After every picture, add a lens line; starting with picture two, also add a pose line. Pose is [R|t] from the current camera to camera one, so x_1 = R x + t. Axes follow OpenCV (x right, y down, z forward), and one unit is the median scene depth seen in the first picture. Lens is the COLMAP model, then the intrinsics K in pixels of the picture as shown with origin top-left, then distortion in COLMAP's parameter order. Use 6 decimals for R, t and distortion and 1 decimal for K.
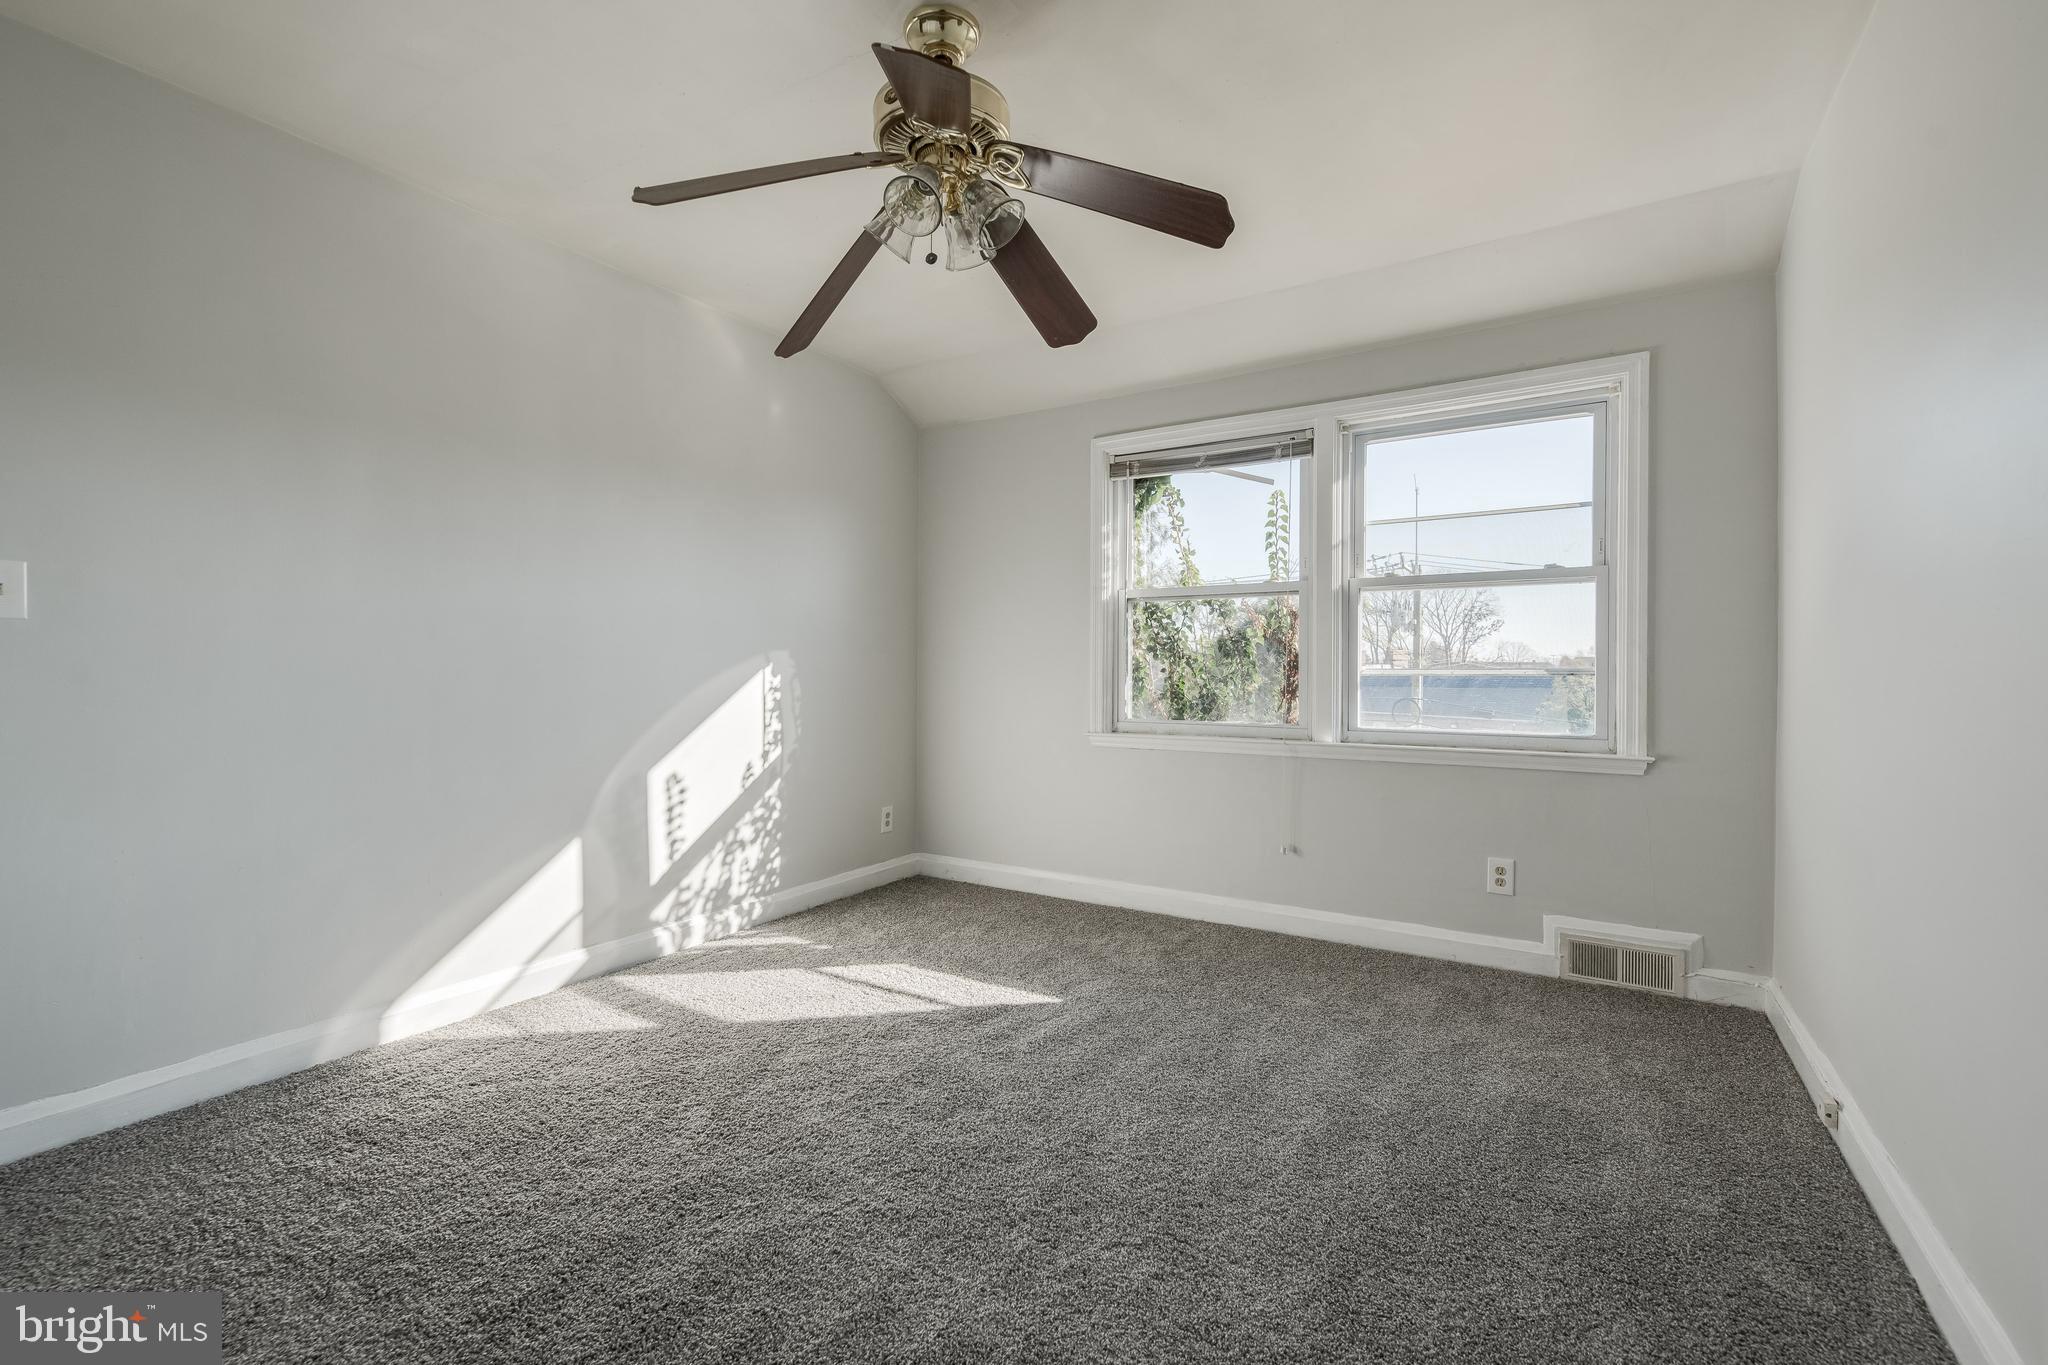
lens RADIAL K [[881.0, 0, 1036.4], [0, 881.0, 675.6], [0, 0, 1]] dist [0.013468, -0.000613]
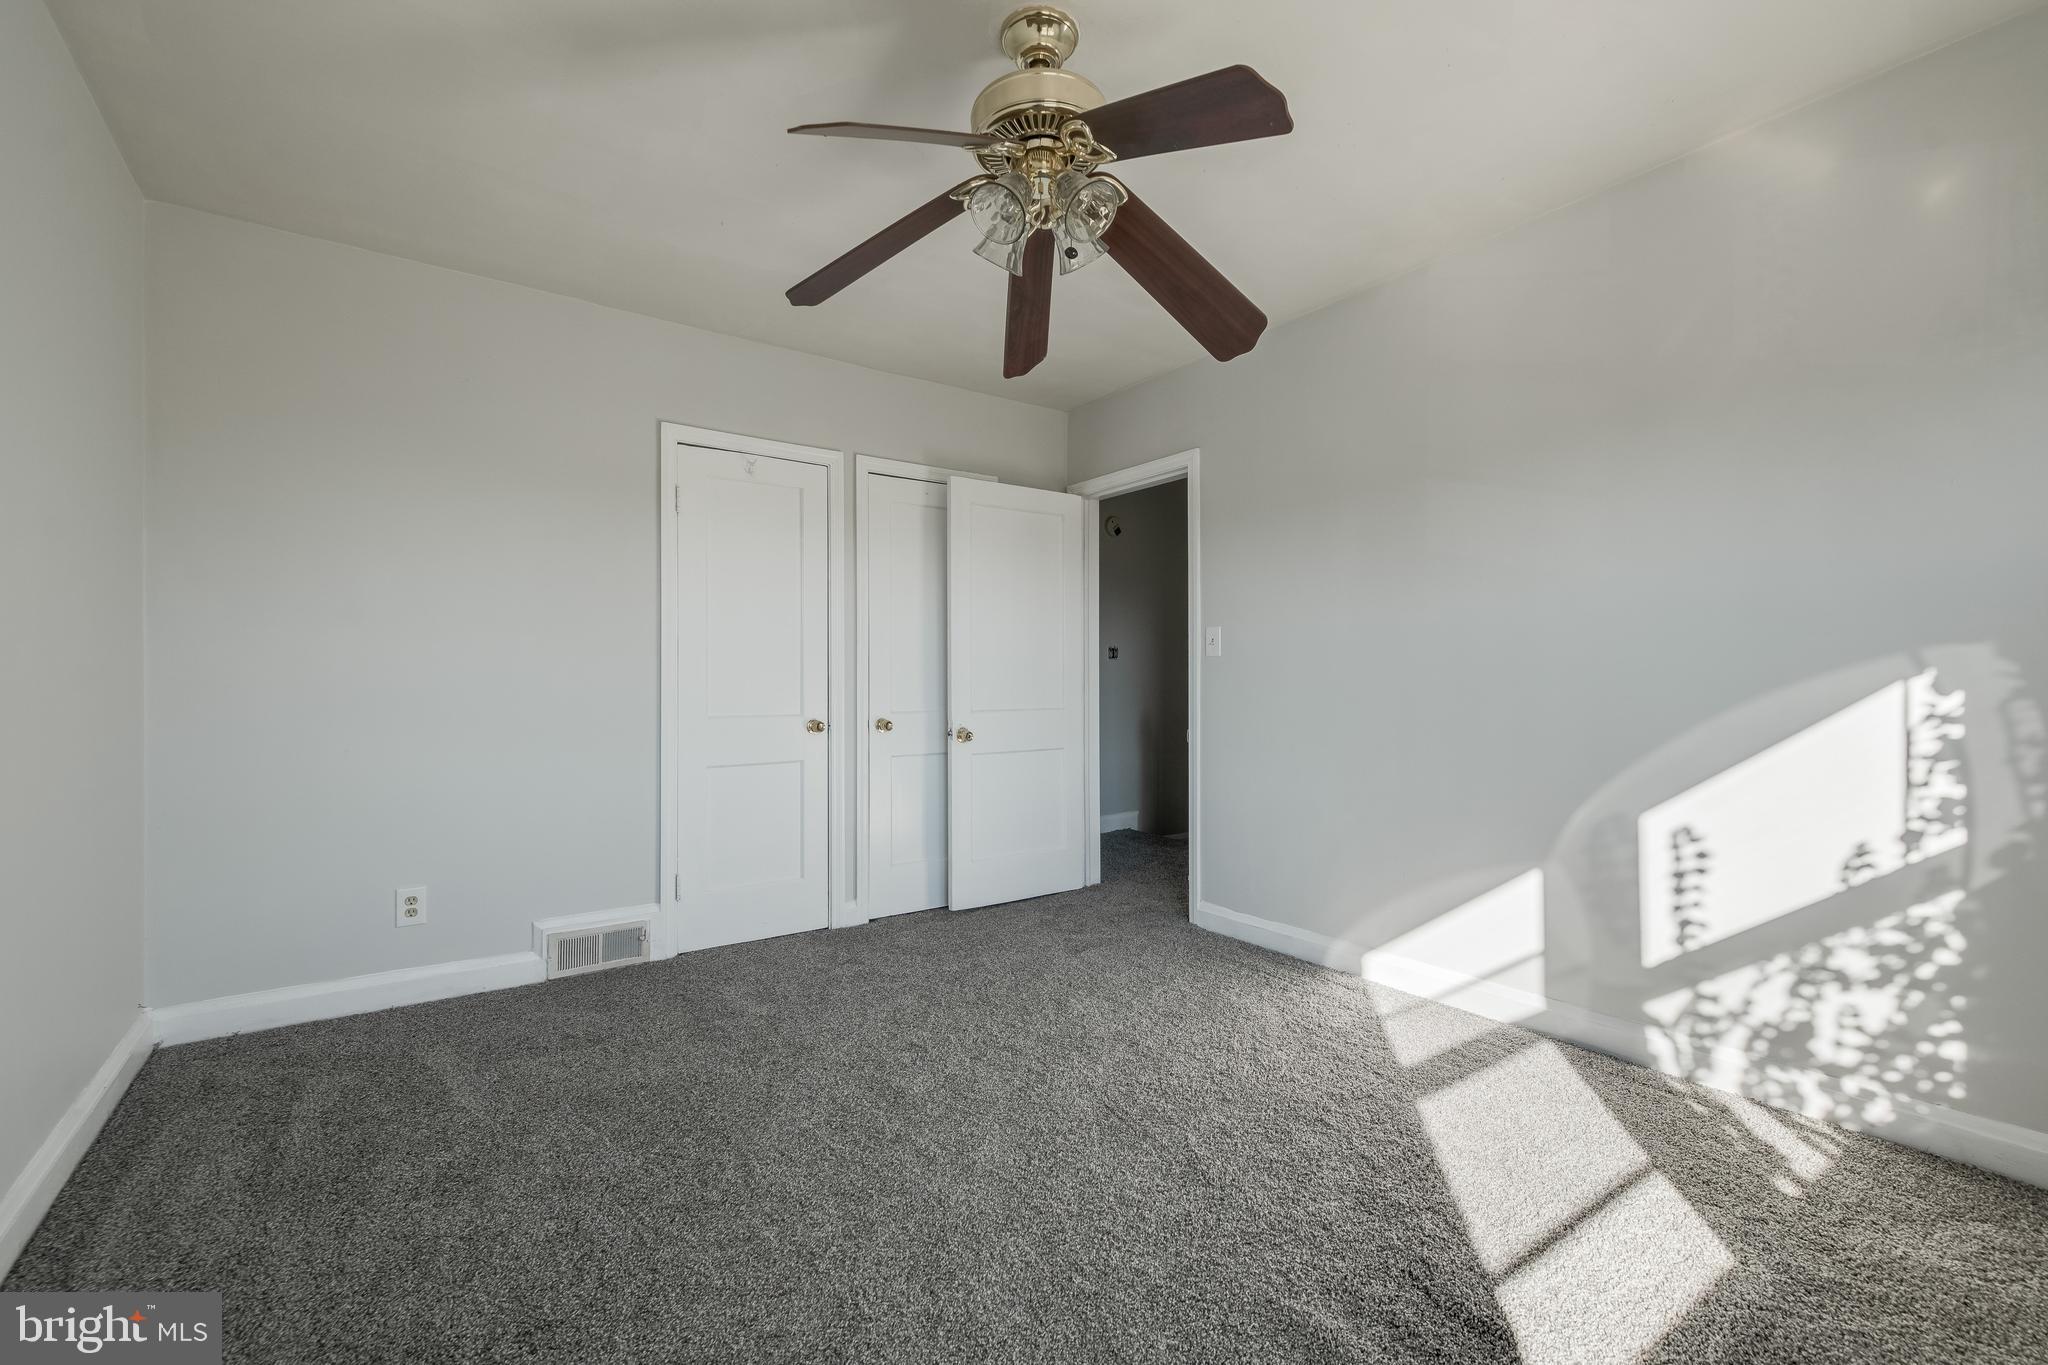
lens RADIAL K [[881.0, 0, 1036.4], [0, 881.0, 675.6], [0, 0, 1]] dist [0.013468, -0.000613]
pose [[-0.380456, -0.007155, -0.924771, 0.431017], [-0.008389, 0.999956, -0.004285, -0.003598], [0.924761, 0.006128, -0.380499, 0.746374]]
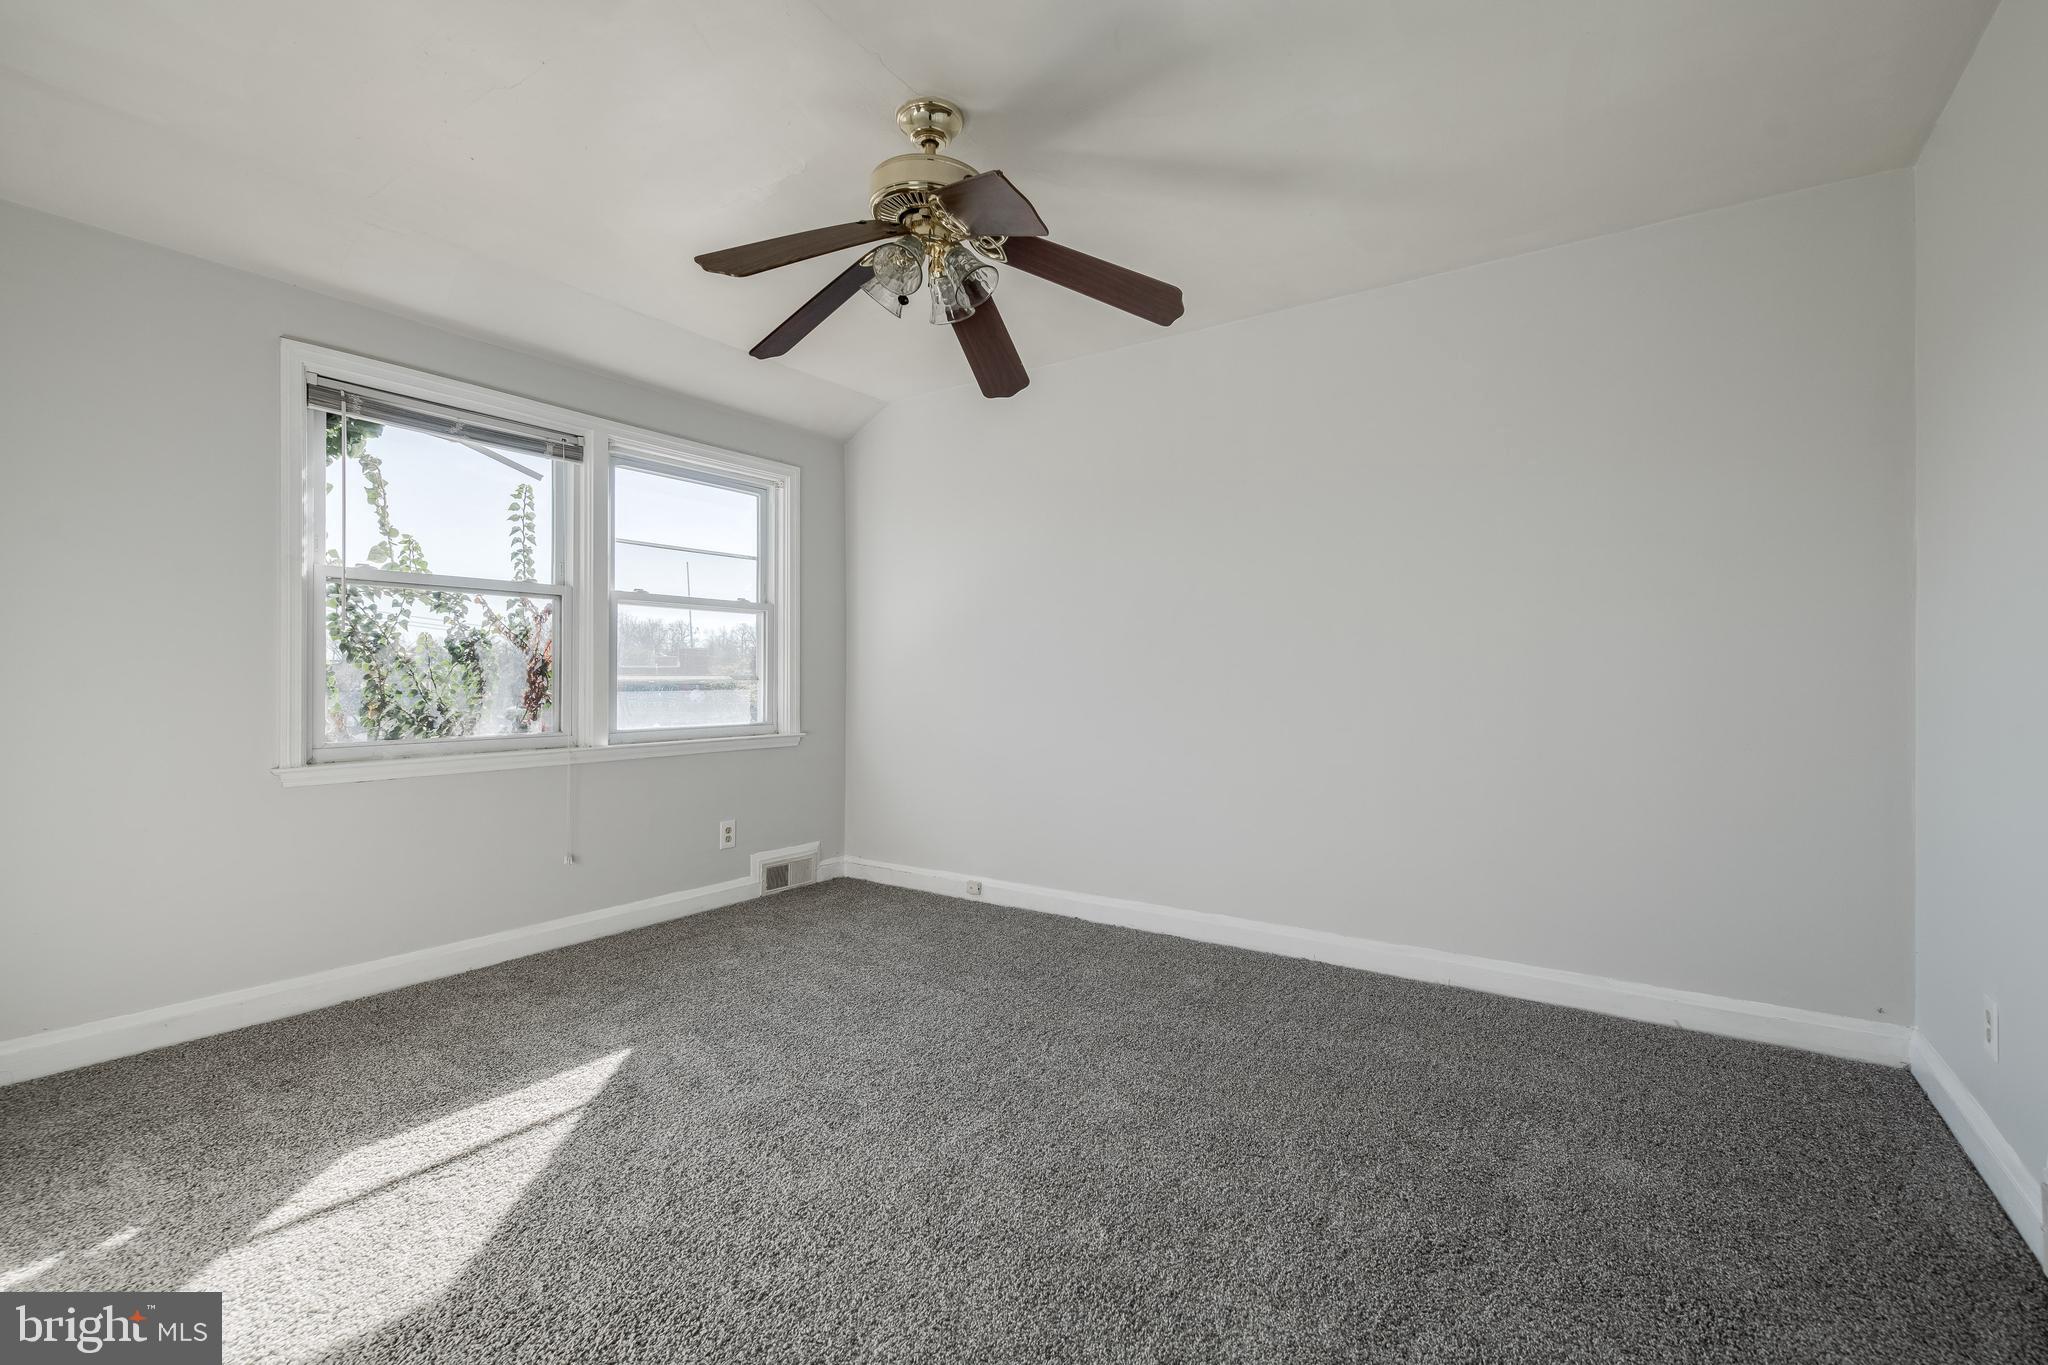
lens RADIAL K [[881.0, 0, 1036.4], [0, 881.0, 675.6], [0, 0, 1]] dist [0.013468, -0.000613]
pose [[0.047734, -0.003579, 0.998854, -0.687225], [-0.001023, 0.999993, 0.003632, -0.011548], [-0.998860, -0.001195, 0.047730, 0.442217]]
